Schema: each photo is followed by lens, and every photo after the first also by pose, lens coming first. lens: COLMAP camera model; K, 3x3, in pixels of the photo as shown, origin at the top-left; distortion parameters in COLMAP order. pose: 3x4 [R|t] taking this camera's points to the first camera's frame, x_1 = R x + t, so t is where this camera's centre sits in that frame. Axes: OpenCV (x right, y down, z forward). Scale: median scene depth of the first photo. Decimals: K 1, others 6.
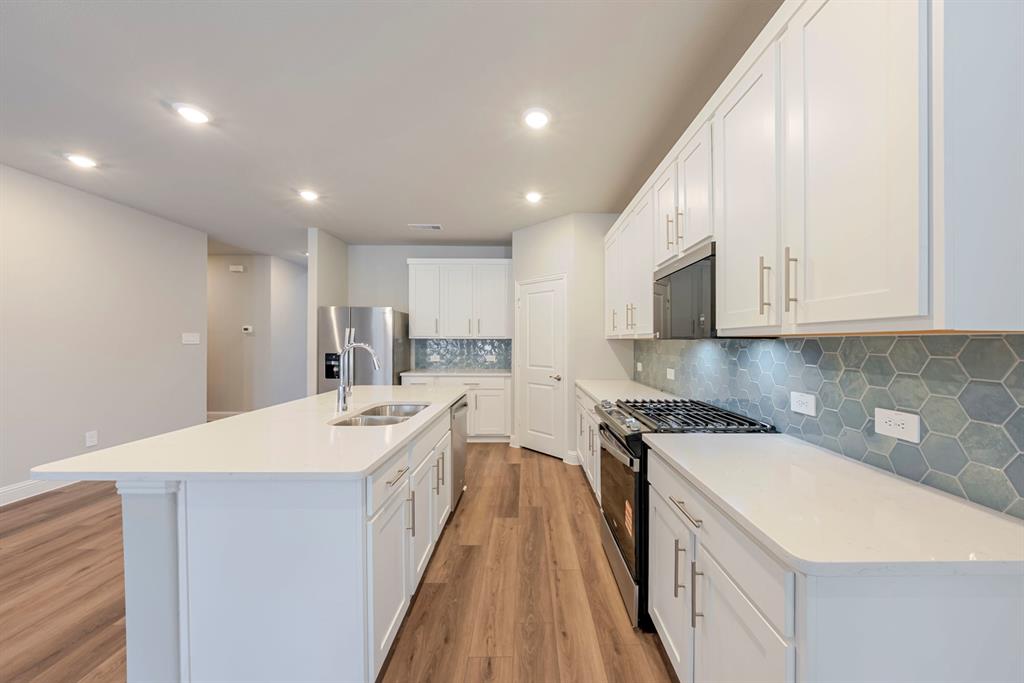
lens RADIAL K [[354.1, 0, 532.0], [0, 354.1, 338.2], [0, 0, 1]] dist [0.000499, 0.000136]
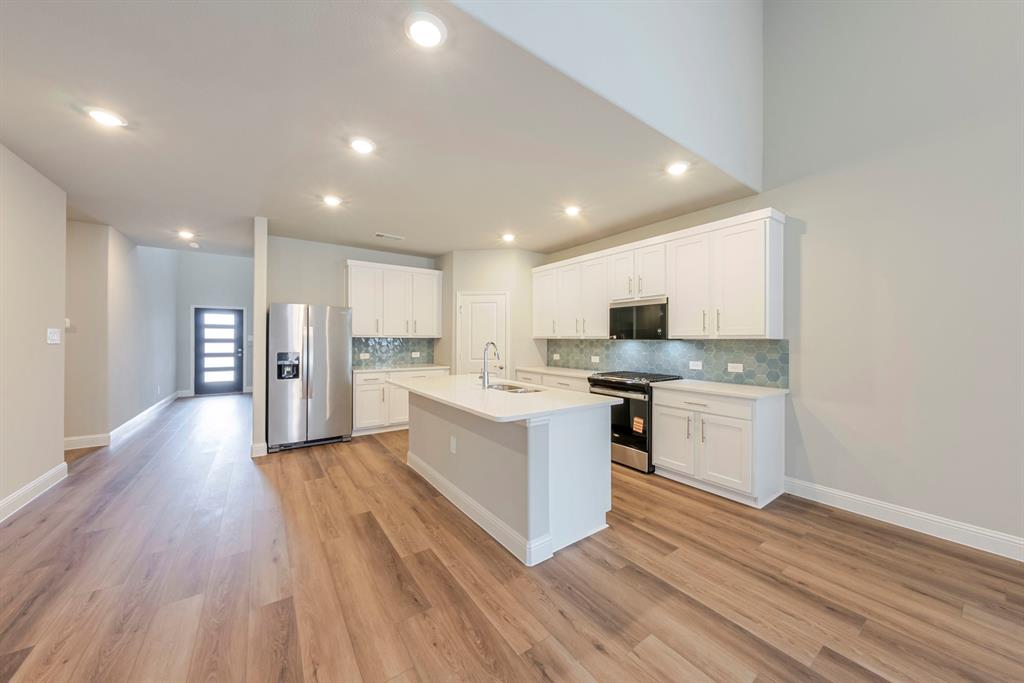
lens RADIAL K [[354.1, 0, 494.6], [0, 354.1, 337.3], [0, 0, 1]] dist [0.000499, 0.000136]
pose [[0.829105, 0.005704, 0.559065, -0.972431], [-0.007395, 0.999972, 0.000764, -0.004516], [-0.559045, -0.004768, 0.829124, -0.158003]]
